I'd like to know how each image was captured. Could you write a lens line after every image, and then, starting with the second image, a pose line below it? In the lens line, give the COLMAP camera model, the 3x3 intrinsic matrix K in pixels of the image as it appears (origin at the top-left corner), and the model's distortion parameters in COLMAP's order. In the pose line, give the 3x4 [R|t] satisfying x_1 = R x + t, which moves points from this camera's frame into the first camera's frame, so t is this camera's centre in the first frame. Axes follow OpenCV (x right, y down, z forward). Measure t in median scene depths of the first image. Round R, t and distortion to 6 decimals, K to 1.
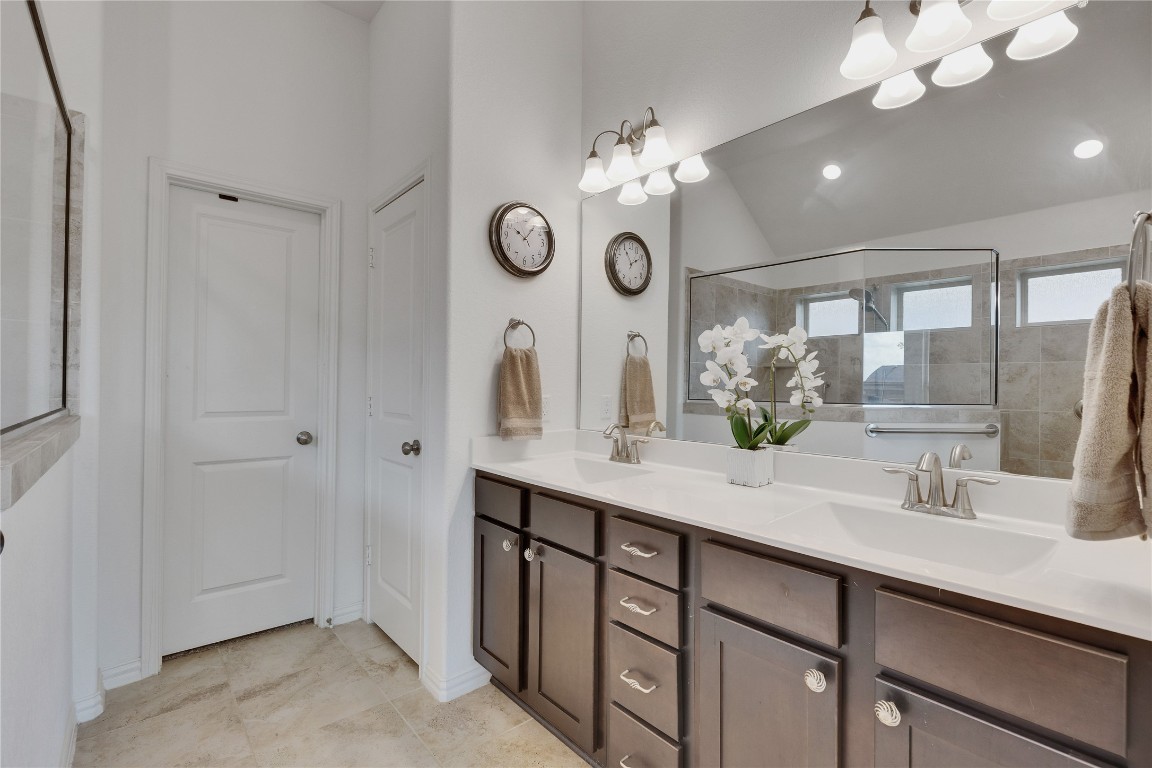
lens RADIAL K [[508.4, 0, 581.2], [0, 508.4, 381.9], [0, 0, 1]] dist [0.001418, -0.002457]
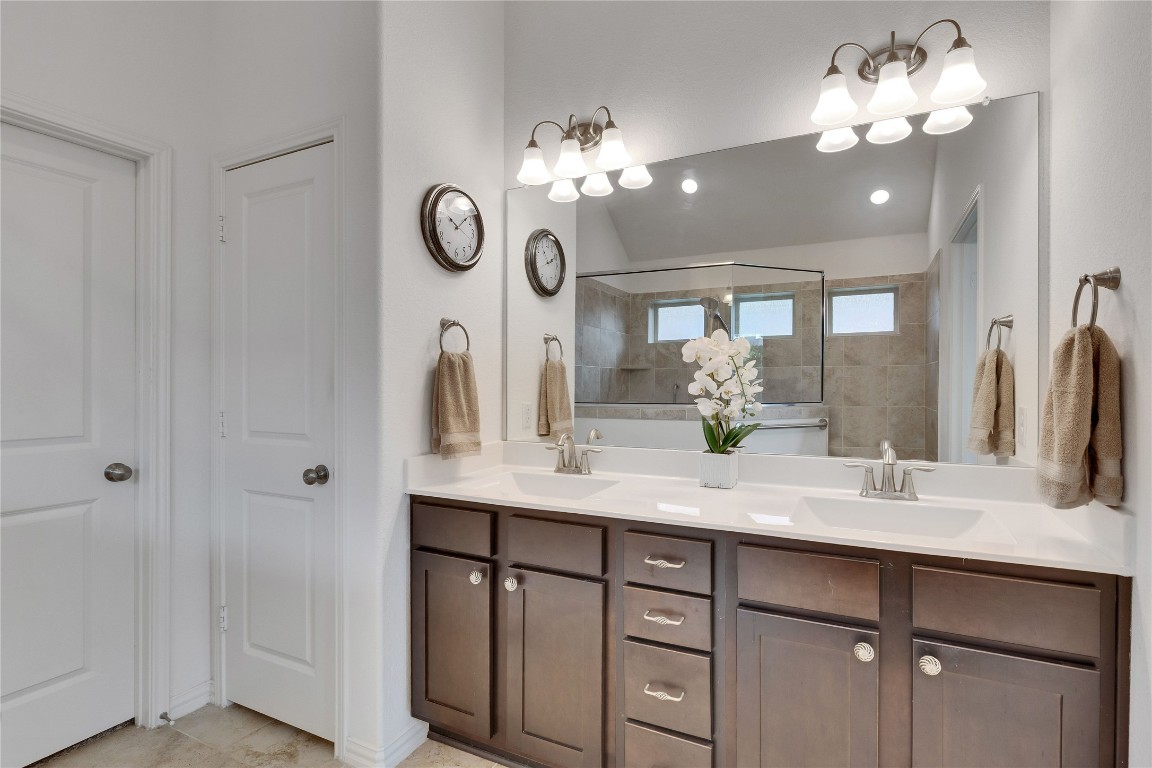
lens RADIAL K [[541.9, 0, 584.9], [0, 541.9, 386.4], [0, 0, 1]] dist [0.002272, -0.001552]
pose [[0.922800, -0.012341, 0.385082, -0.270389], [0.007697, 0.999878, 0.013599, -0.018757], [-0.385203, -0.009585, 0.922782, 0.048566]]
